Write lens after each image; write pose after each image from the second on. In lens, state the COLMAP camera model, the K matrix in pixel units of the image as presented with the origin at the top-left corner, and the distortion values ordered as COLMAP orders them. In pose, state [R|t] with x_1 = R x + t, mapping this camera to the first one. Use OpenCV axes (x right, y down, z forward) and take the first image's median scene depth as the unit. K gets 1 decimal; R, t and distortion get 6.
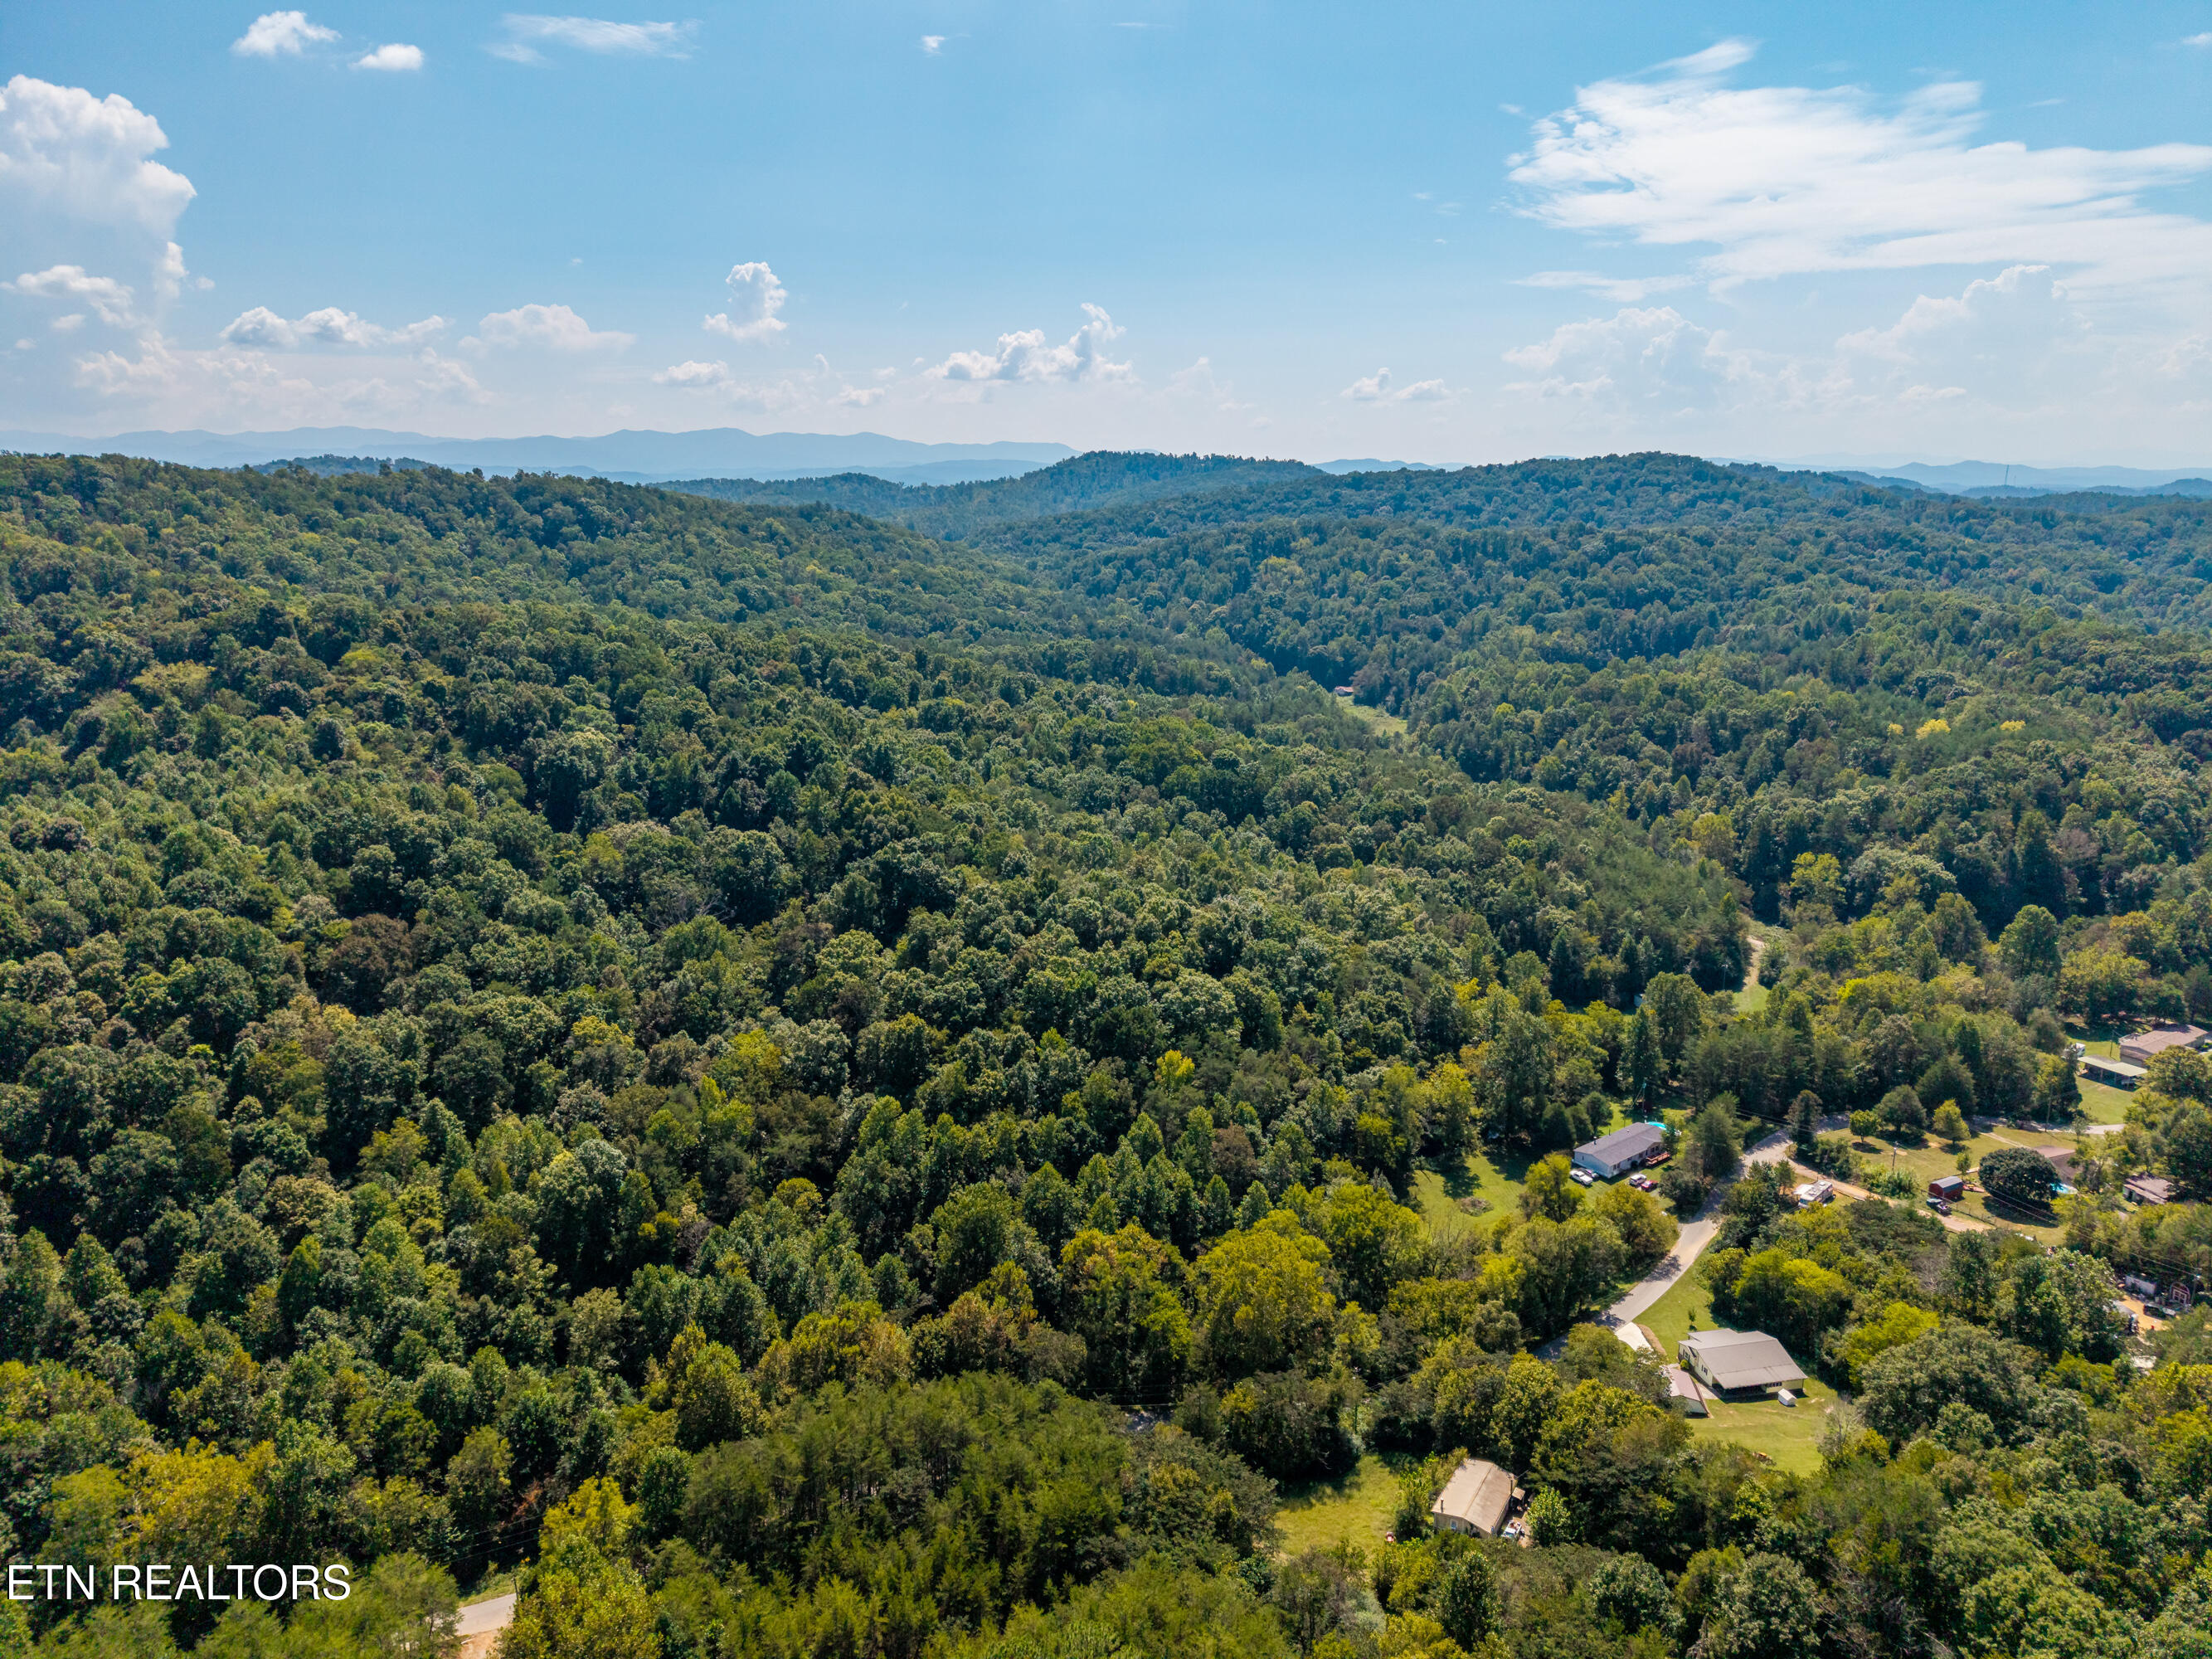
lens RADIAL K [[1527.2, 0, 1121.8], [0, 1527.2, 834.9], [0, 0, 1]] dist [0.063324, -0.056255]
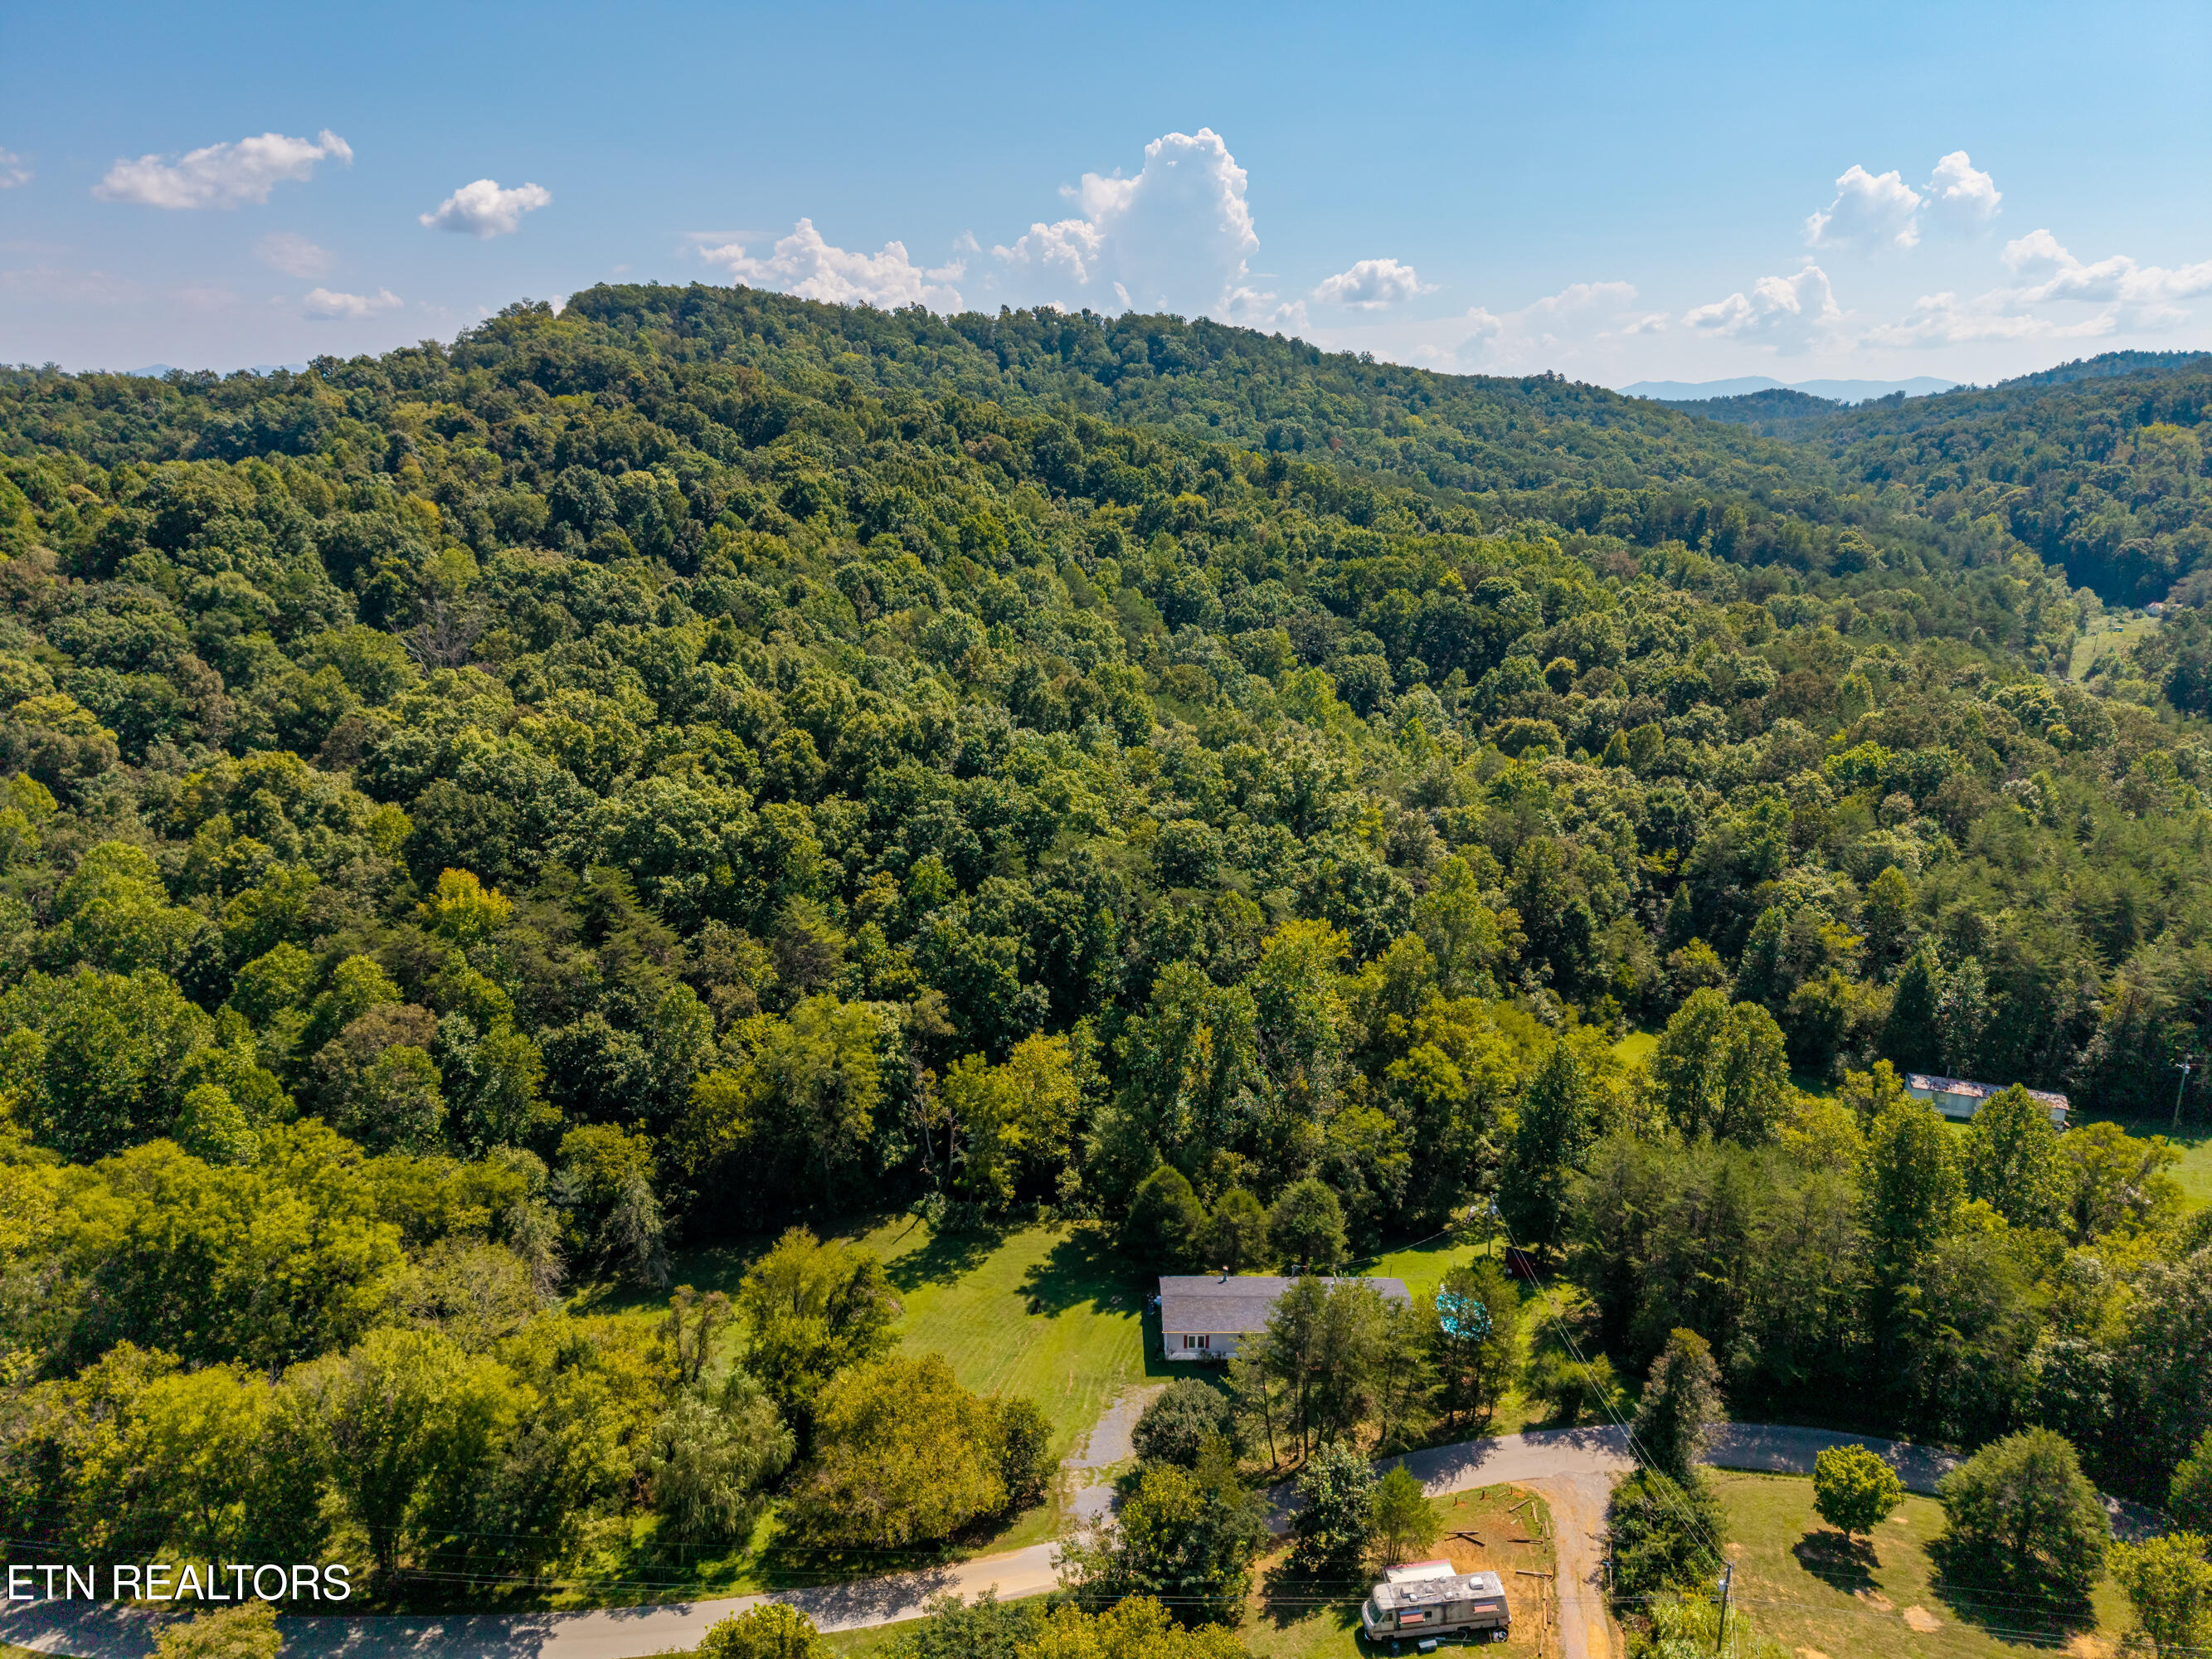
lens RADIAL K [[1517.0, 0, 1102.1], [0, 1517.0, 850.9], [0, 0, 1]] dist [0.021855, -0.003030]
pose [[0.783708, 0.166381, -0.598430, 0.393959], [-0.149415, 0.985664, 0.078369, 0.037173], [0.602890, 0.027996, 0.797333, 0.475610]]
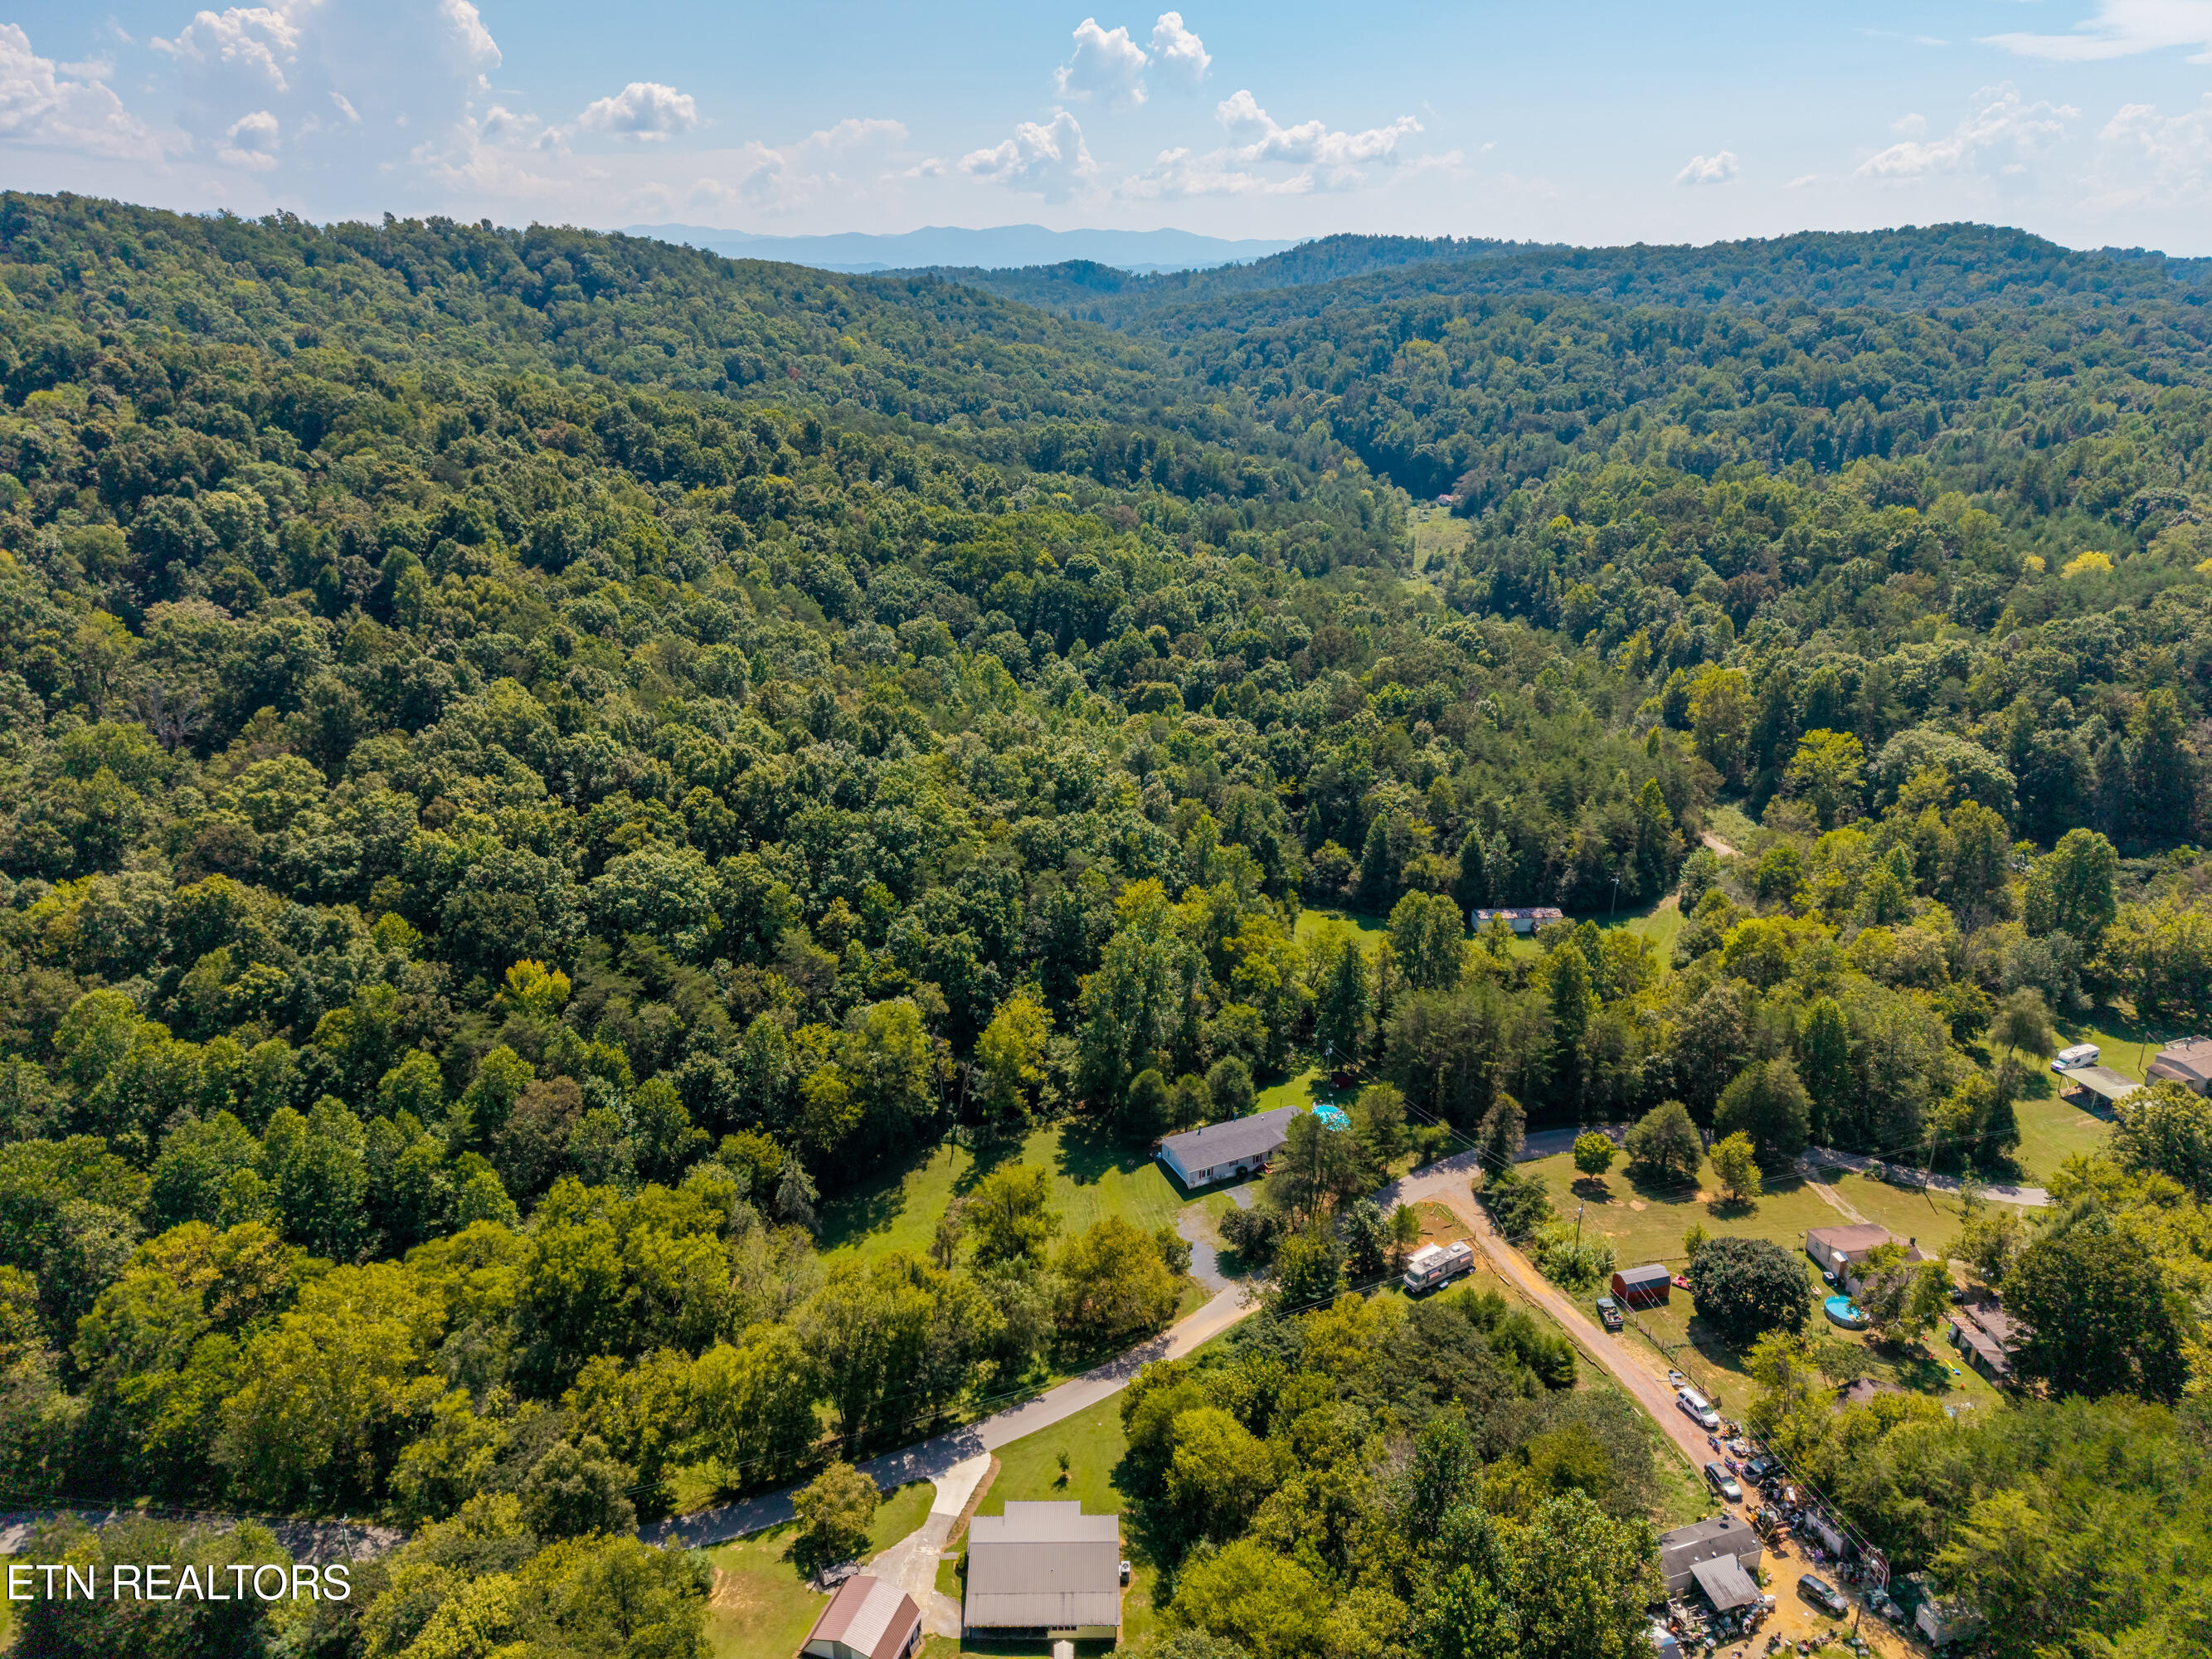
lens RADIAL K [[1521.4, 0, 1133.3], [0, 1521.4, 836.2], [0, 0, 1]] dist [0.050350, -0.041166]
pose [[0.978568, 0.076038, -0.191370, 0.301439], [-0.053137, 0.991096, 0.122084, -0.010294], [0.198949, -0.109299, 0.973896, 0.261295]]
